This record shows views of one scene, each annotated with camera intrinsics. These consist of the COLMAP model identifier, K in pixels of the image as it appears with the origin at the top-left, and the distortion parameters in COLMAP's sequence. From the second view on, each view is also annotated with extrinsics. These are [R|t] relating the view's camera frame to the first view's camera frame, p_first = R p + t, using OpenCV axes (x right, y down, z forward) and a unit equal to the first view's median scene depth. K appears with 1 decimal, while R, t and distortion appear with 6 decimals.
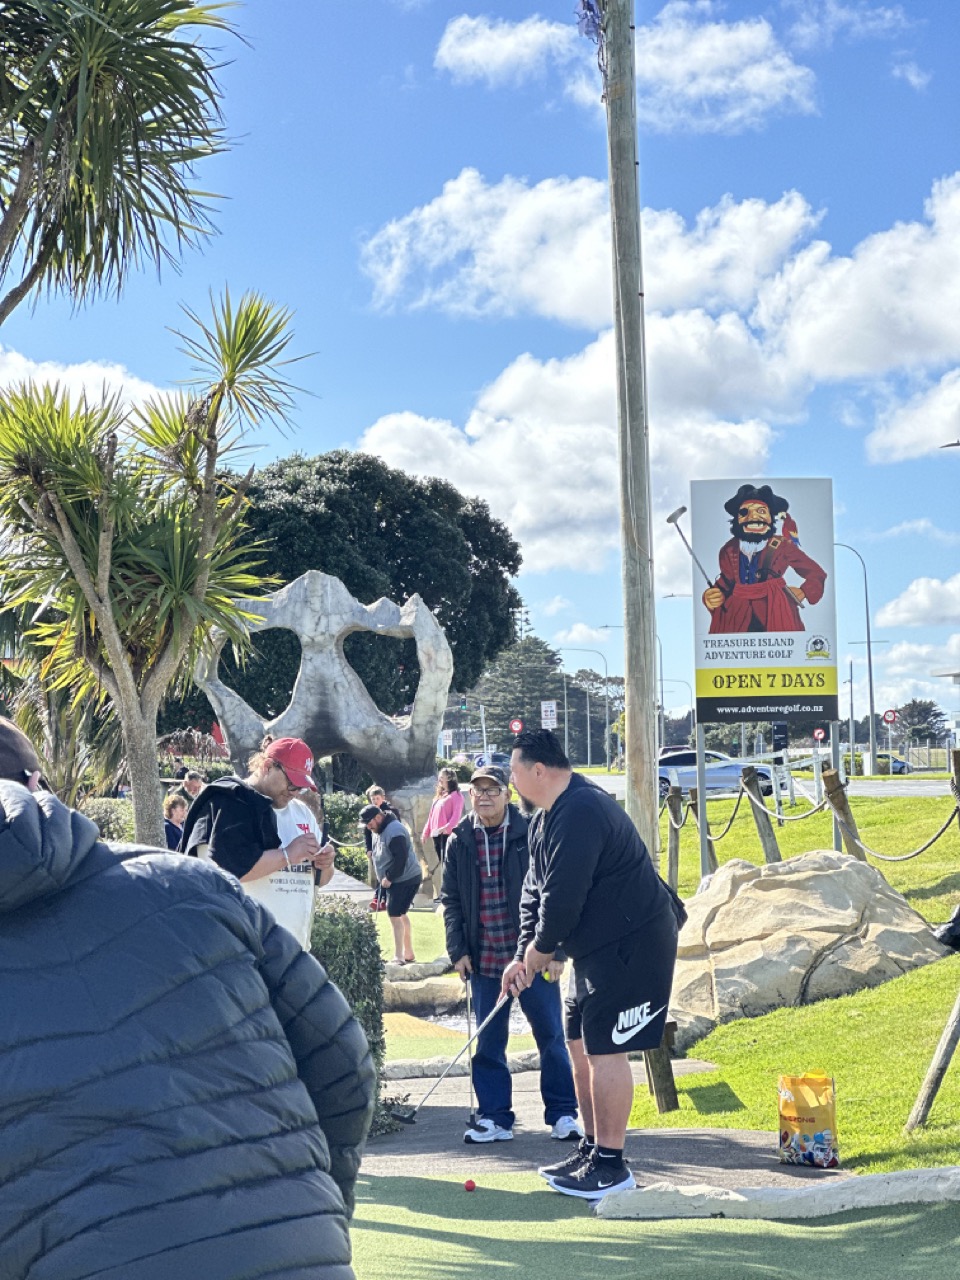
lens RADIAL K [[2890.7, 0, 513.9], [0, 2890.7, 657.6], [0, 0, 1]] dist [-0.019659, 0.000000]
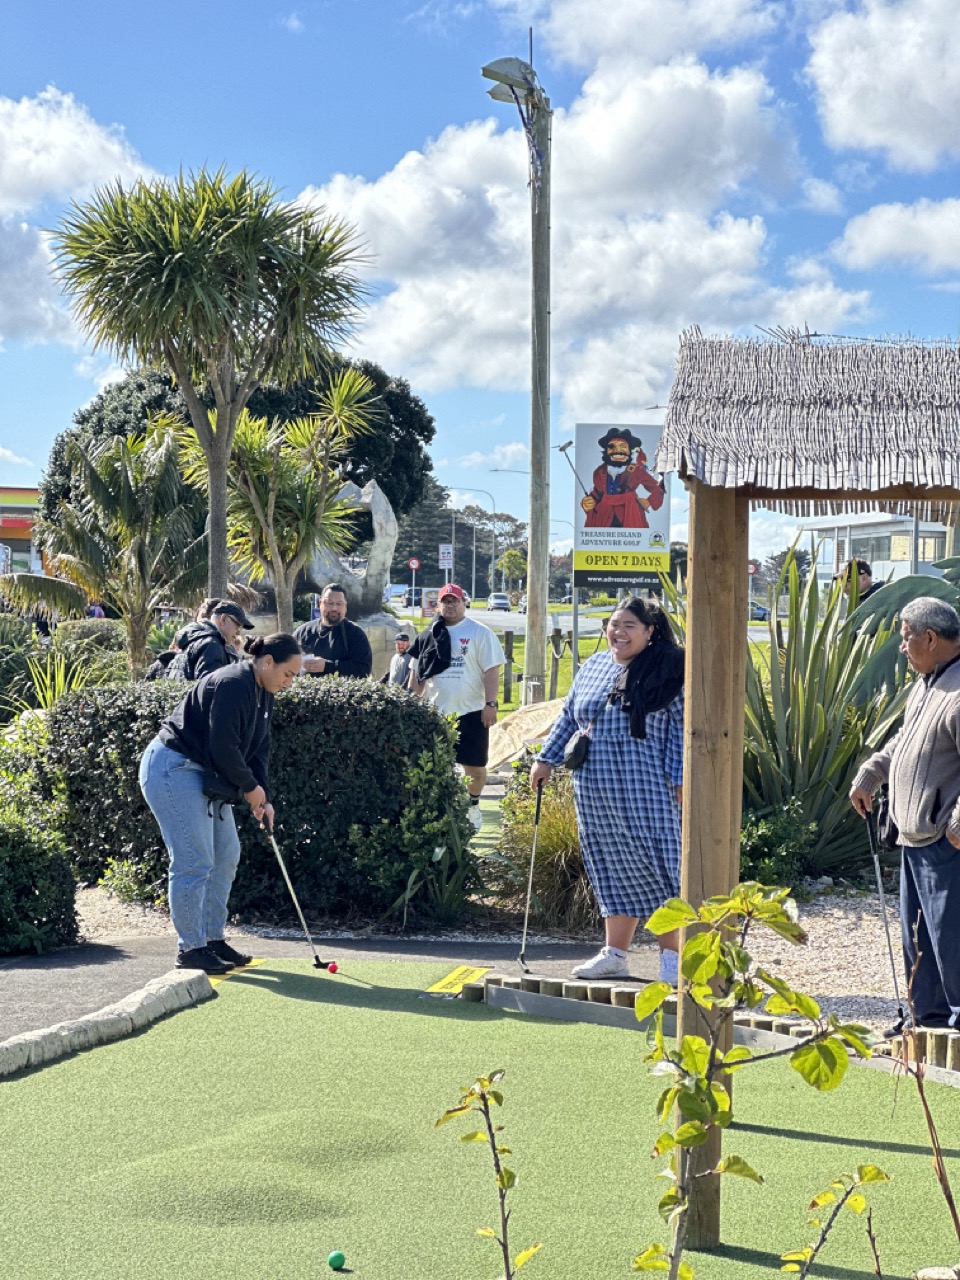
lens RADIAL K [[2890.7, 0, 478.9], [0, 2890.7, 639.3], [0, 0, 1]] dist [-0.019659, 0.000000]
pose [[0.998852, 0.037617, 0.029651, -0.029507], [-0.039111, 0.997905, 0.051528, -0.026195], [-0.027650, -0.052629, 0.998231, -0.500497]]
